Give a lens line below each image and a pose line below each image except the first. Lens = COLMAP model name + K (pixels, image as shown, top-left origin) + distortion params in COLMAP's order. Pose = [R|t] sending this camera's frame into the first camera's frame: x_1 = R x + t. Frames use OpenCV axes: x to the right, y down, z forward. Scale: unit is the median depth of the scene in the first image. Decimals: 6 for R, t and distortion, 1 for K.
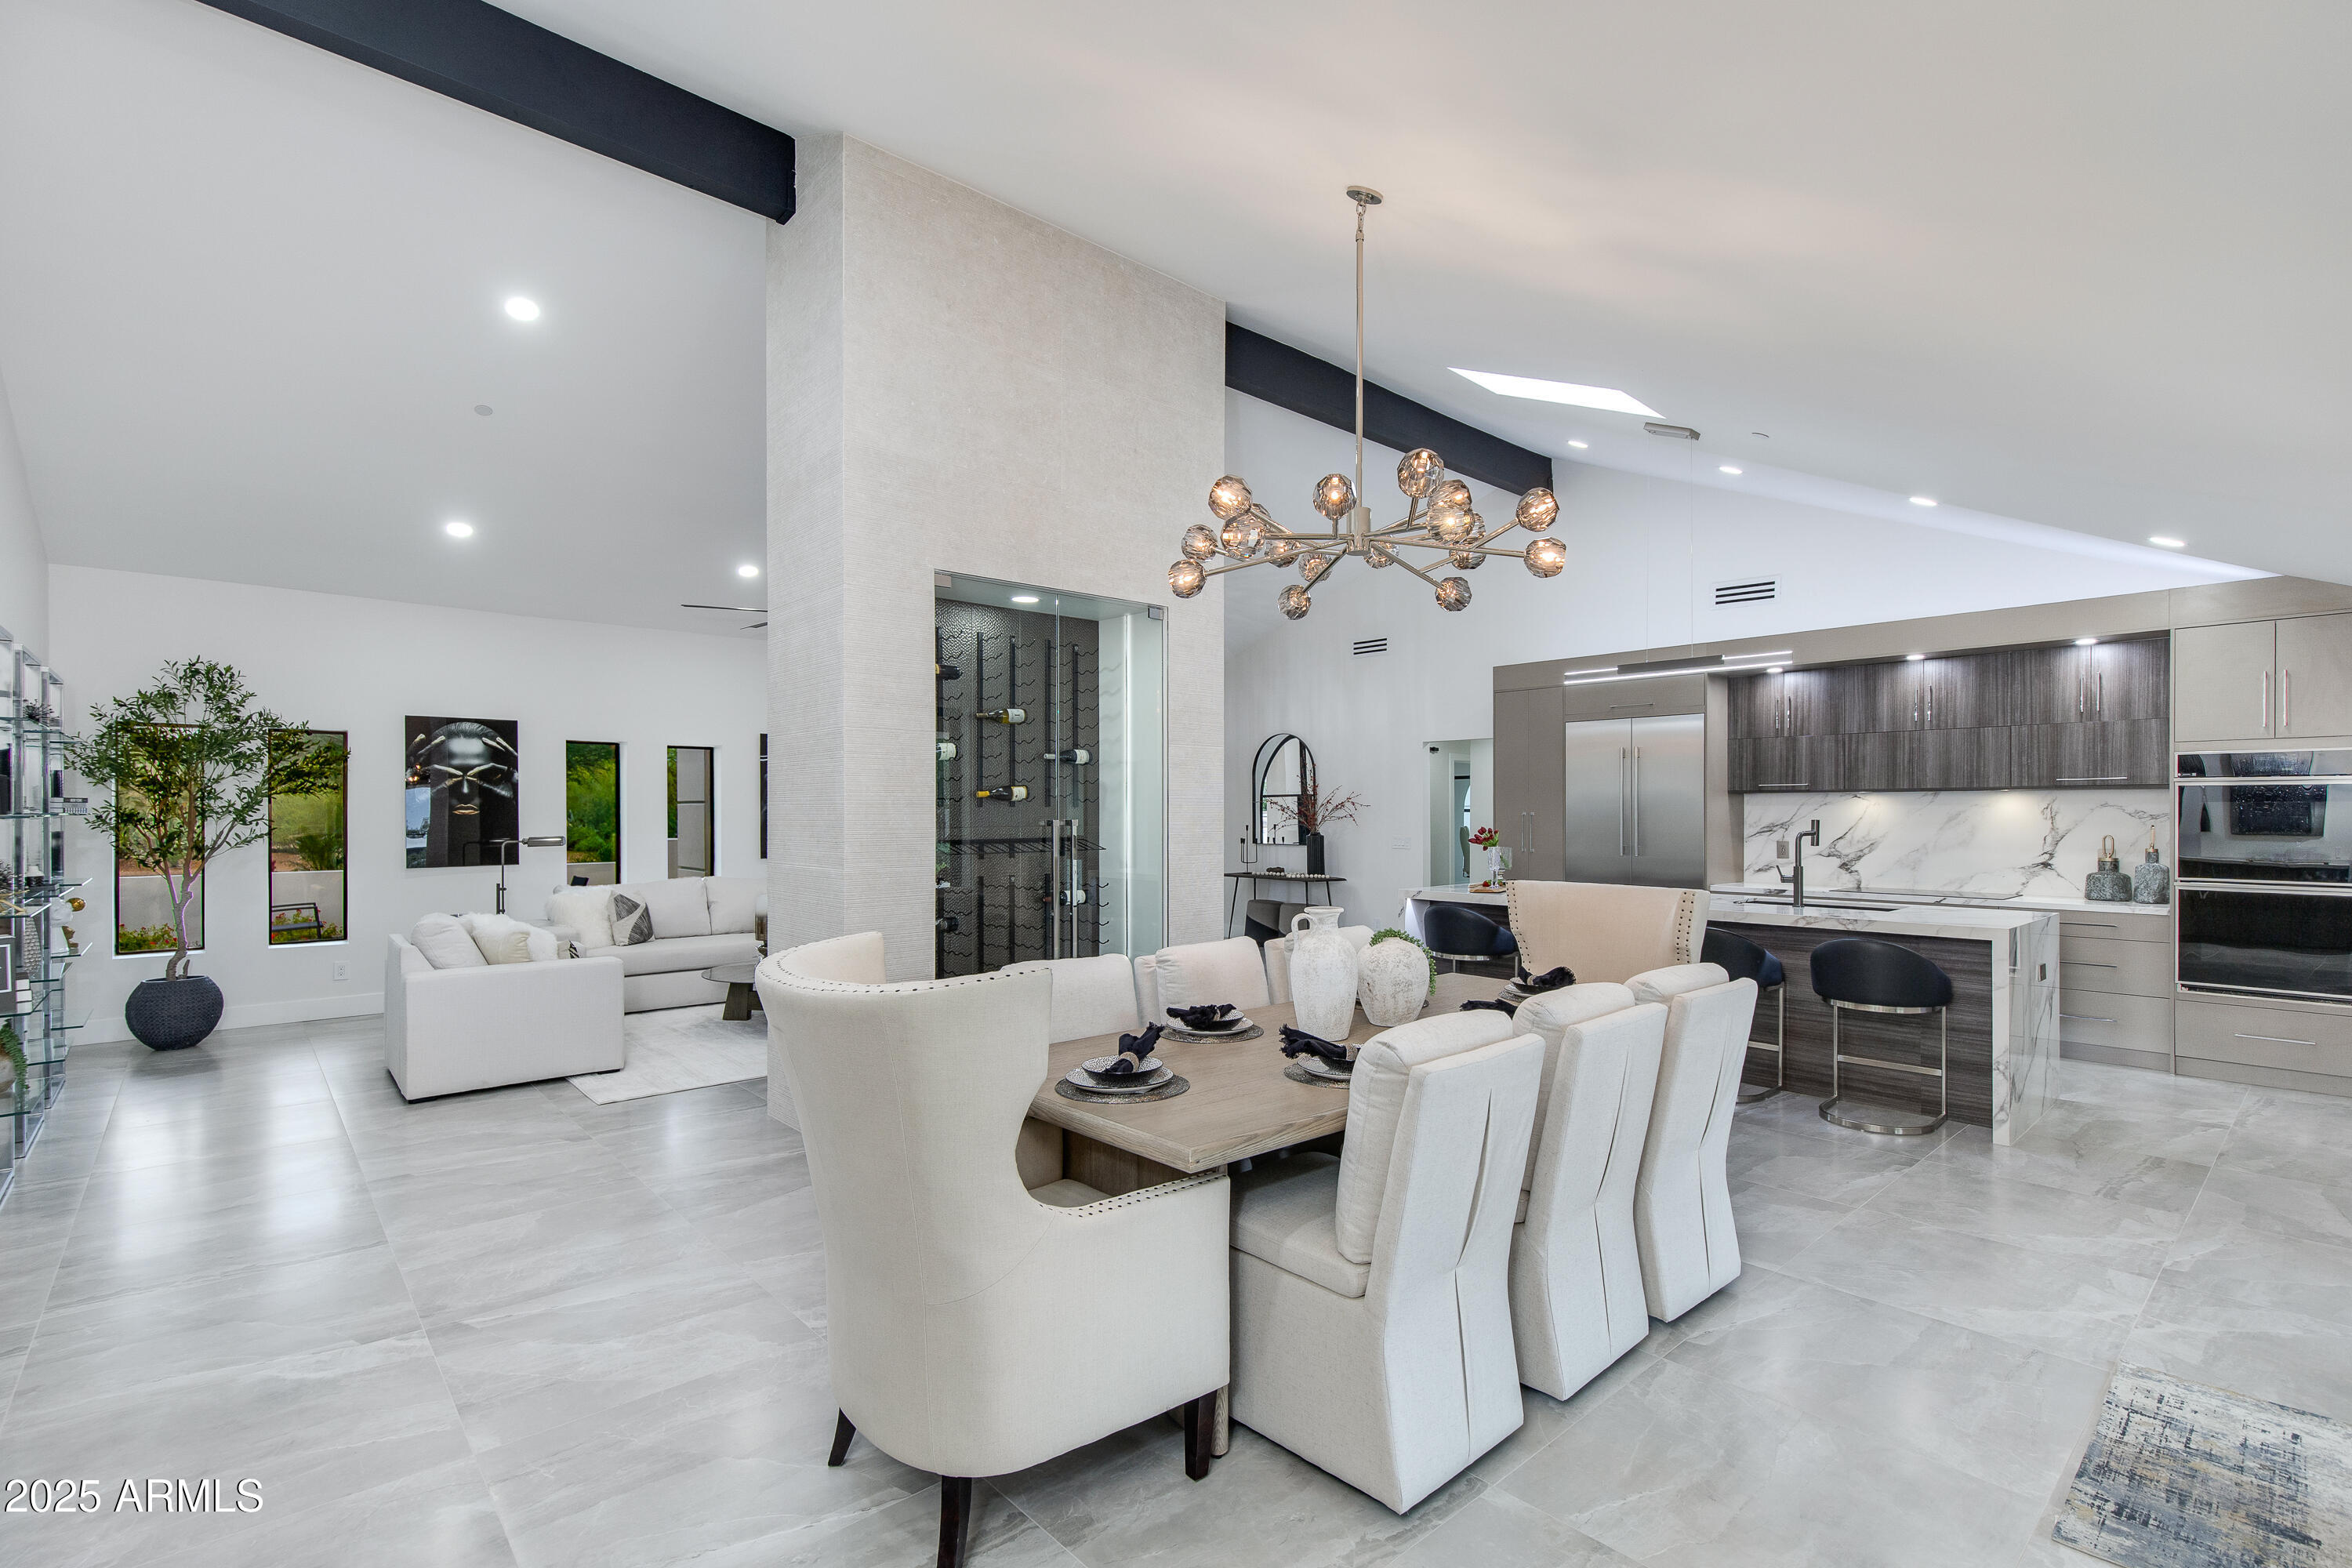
lens RADIAL K [[1074.3, 0, 1171.9], [0, 1074.3, 812.0], [0, 0, 1]] dist [-0.002510, -0.000222]
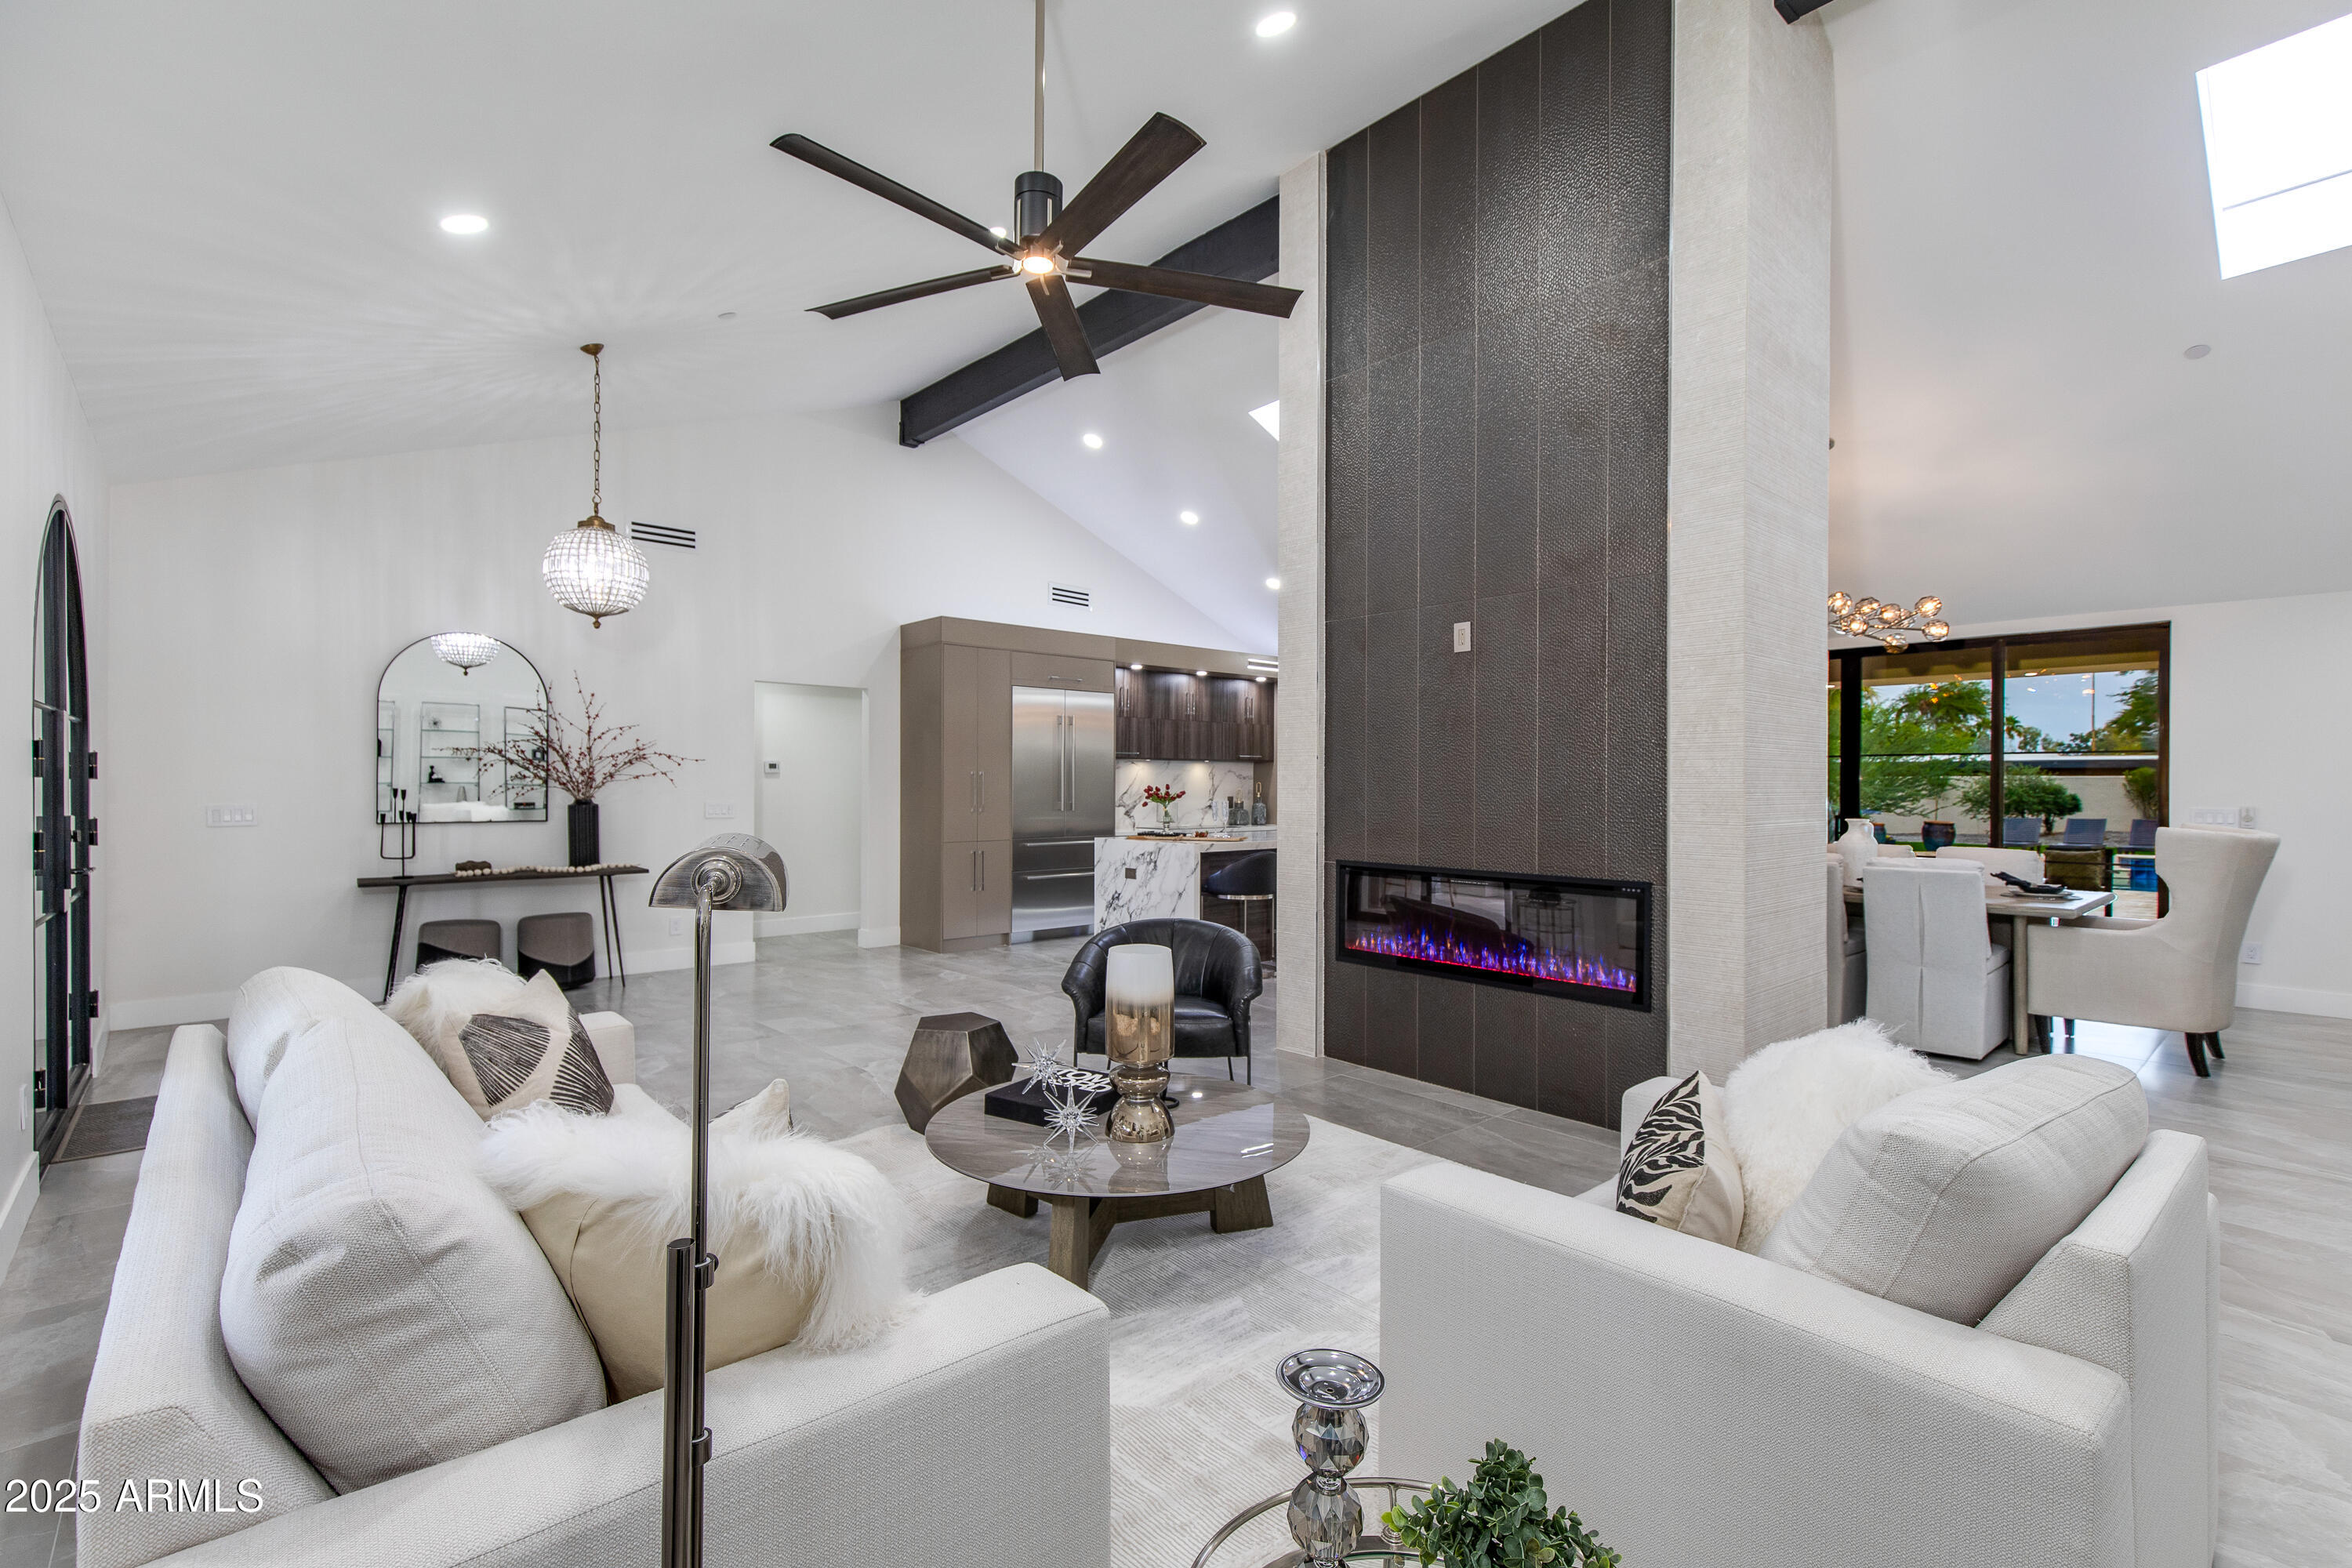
lens RADIAL K [[1054.5, 0, 1200.9], [0, 1054.5, 796.1], [0, 0, 1]] dist [0.001325, -0.000018]
pose [[-0.014059, -0.006363, 0.999881, -0.822783], [0.002978, 0.999975, 0.006406, 0.022535], [-0.999897, 0.003068, -0.014040, 1.037690]]
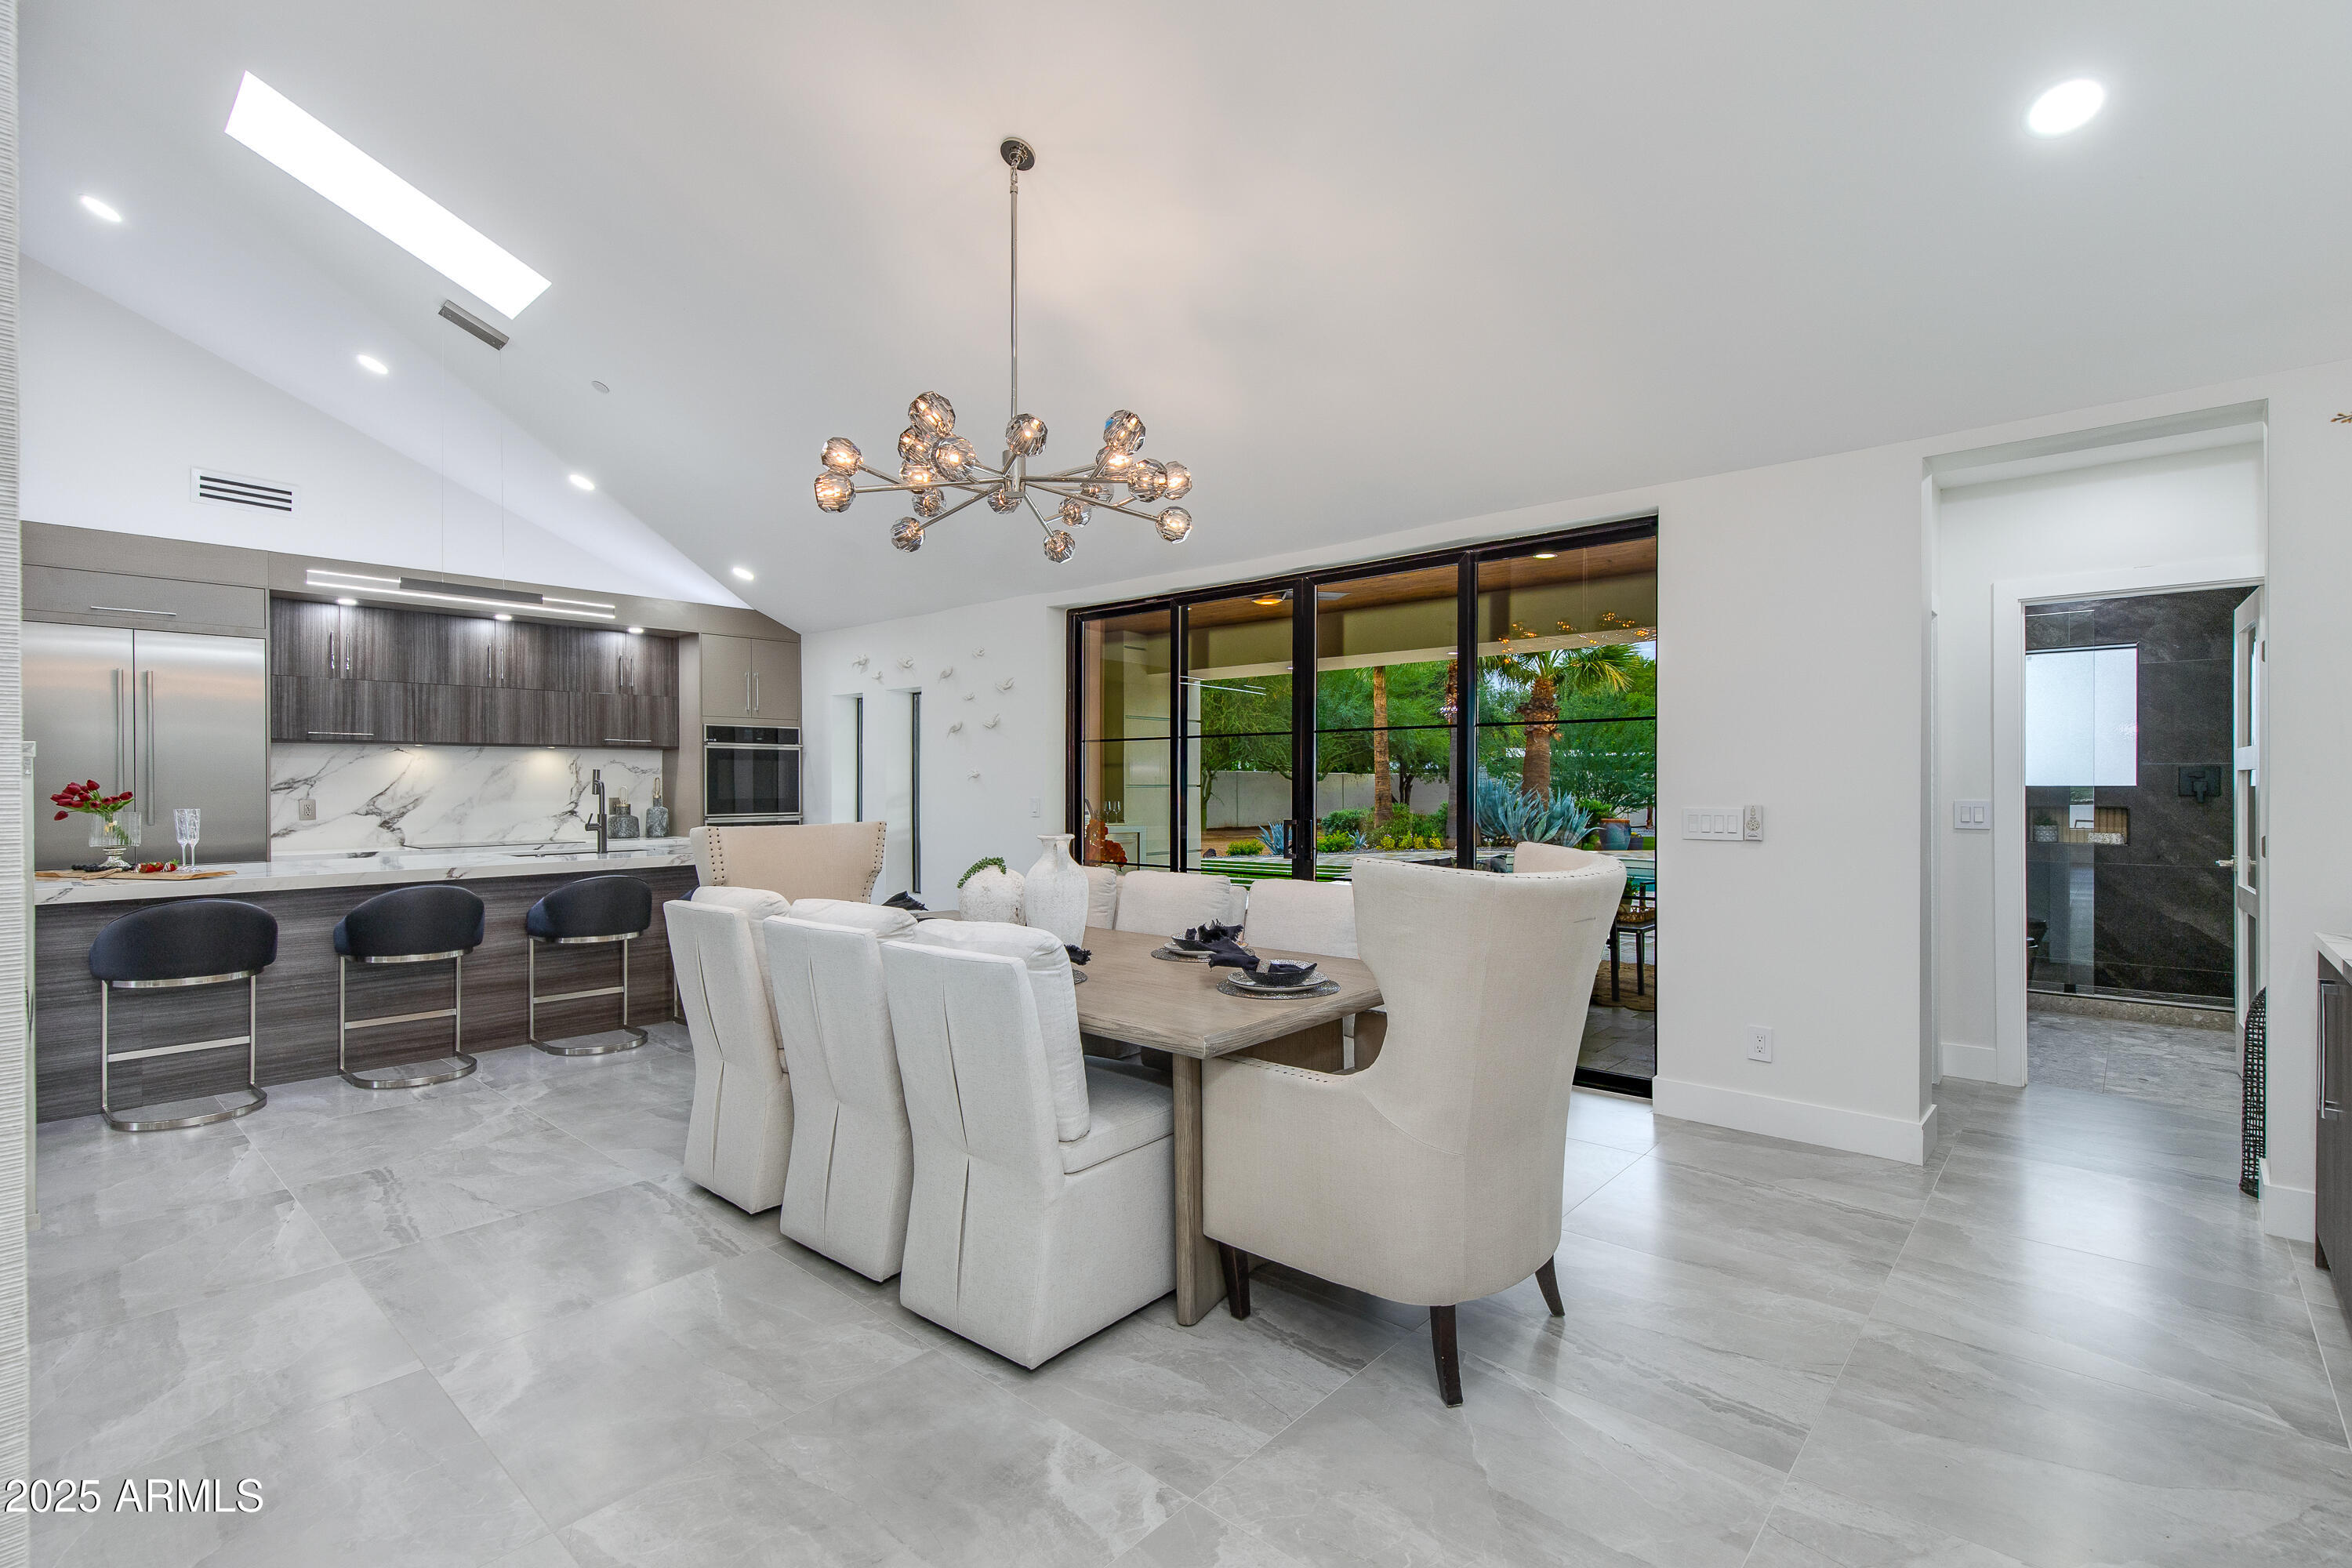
lens RADIAL K [[1054.5, 0, 1200.9], [0, 1054.5, 796.1], [0, 0, 1]] dist [0.001325, -0.000018]
pose [[-0.138463, -0.013009, 0.990282, -0.423665], [0.003899, 0.999899, 0.013681, 0.018273], [-0.990360, 0.005756, -0.138399, 0.478664]]
